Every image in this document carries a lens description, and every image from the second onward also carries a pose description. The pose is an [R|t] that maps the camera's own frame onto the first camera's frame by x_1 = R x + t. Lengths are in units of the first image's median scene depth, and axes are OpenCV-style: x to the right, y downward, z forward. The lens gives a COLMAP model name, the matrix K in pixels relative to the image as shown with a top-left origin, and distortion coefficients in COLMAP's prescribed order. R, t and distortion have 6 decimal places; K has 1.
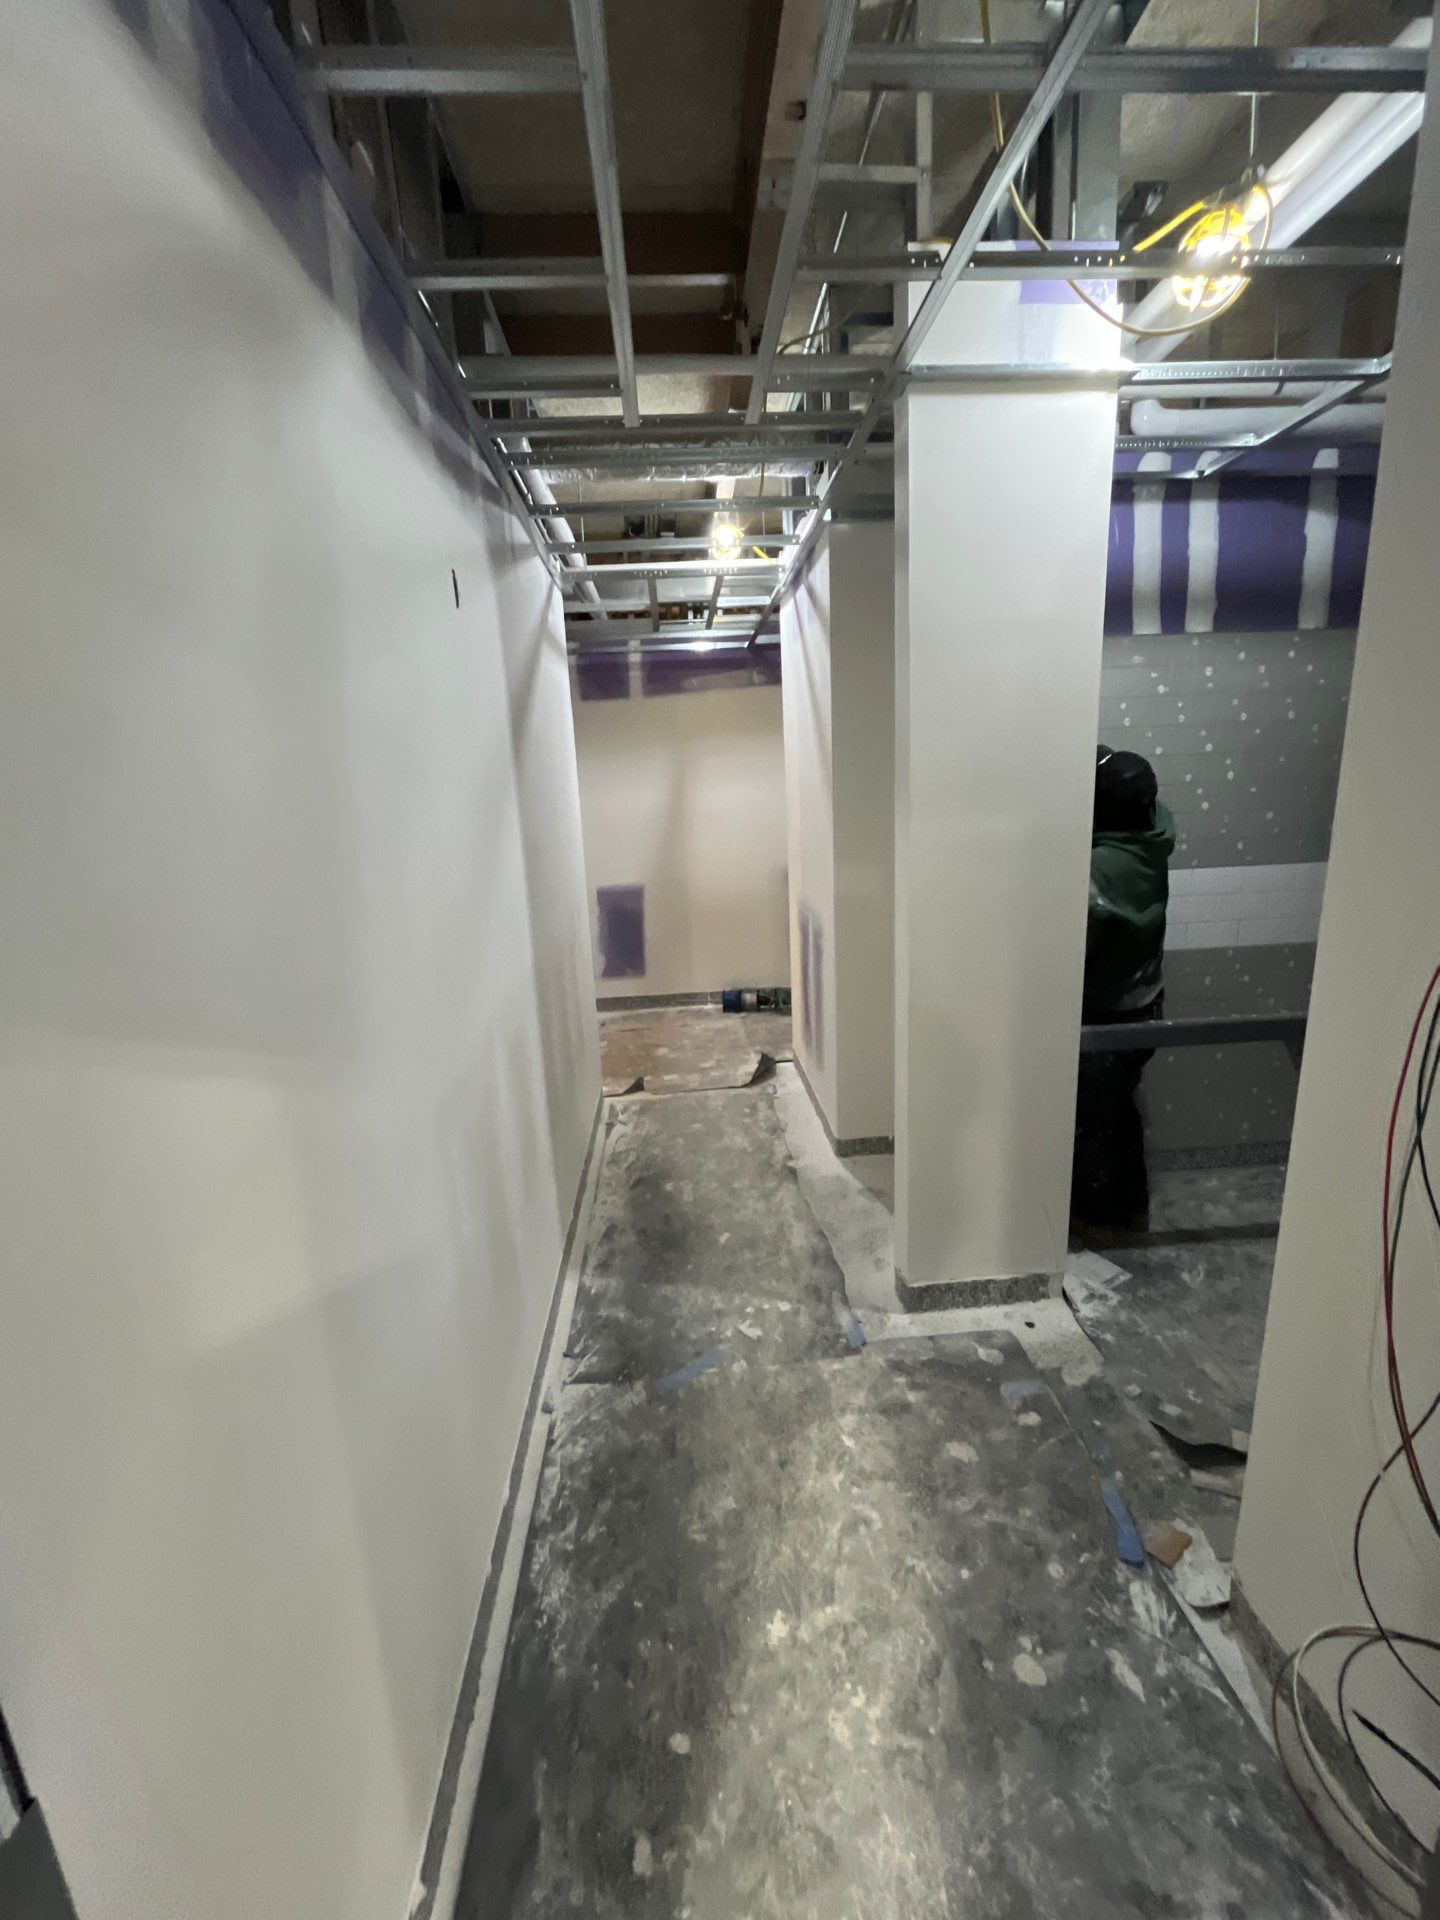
lens RADIAL K [[780.5, 0, 720.0], [0, 780.5, 960.0], [0, 0, 1]] dist [-0.002102, -0.000655]
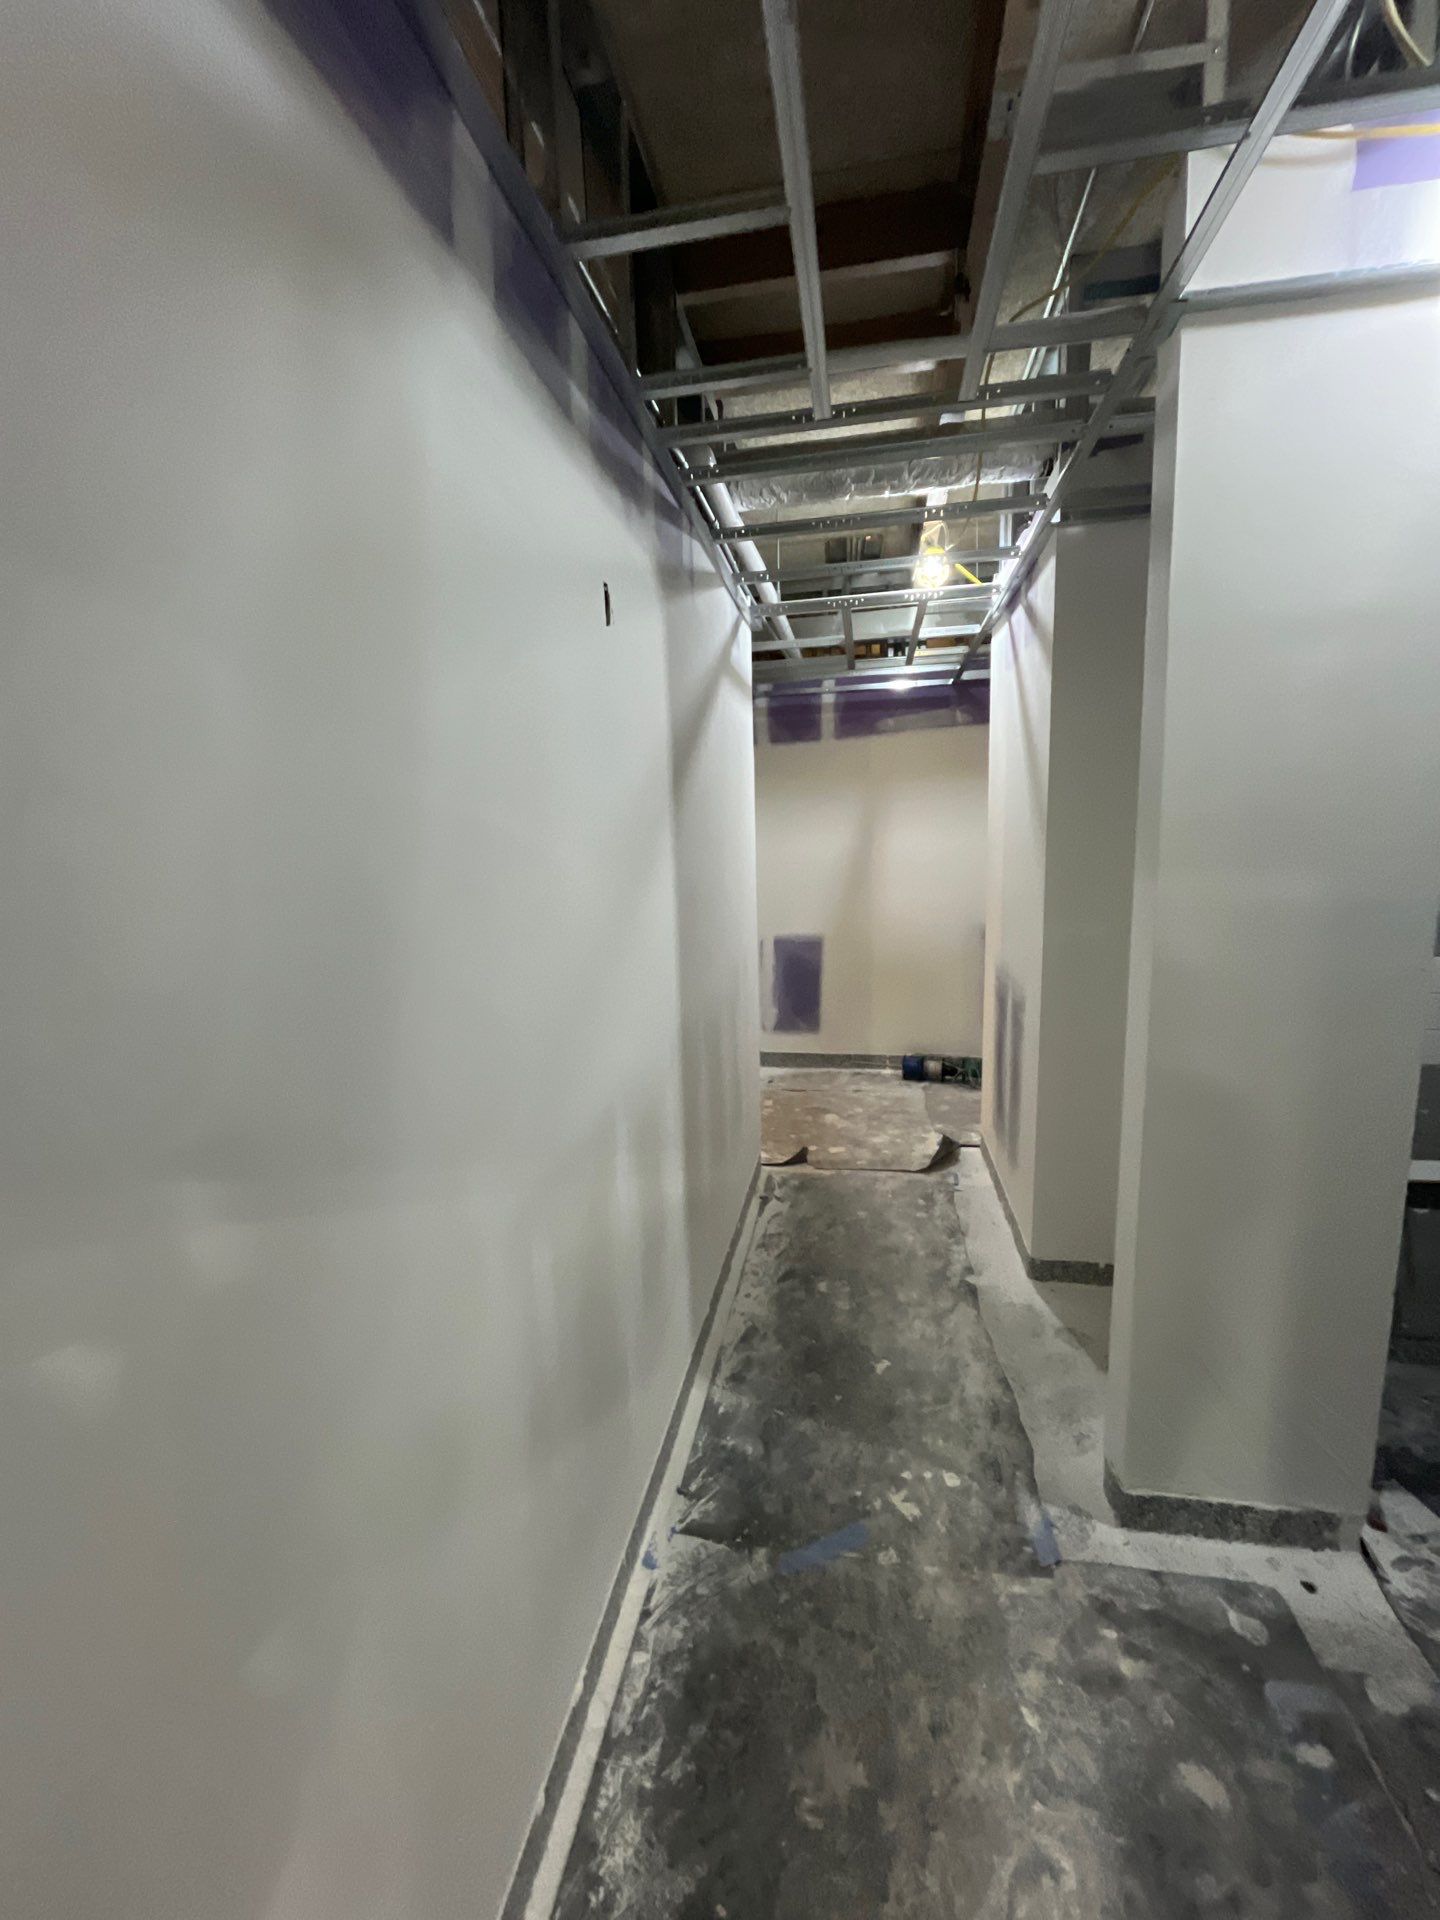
lens RADIAL K [[780.5, 0, 720.0], [0, 780.5, 960.0], [0, 0, 1]] dist [-0.002102, -0.000655]
pose [[0.970040, 0.055497, -0.236523, 0.012006], [-0.069192, 0.996350, -0.049991, -0.026922], [0.232885, 0.064858, 0.970339, 0.140446]]
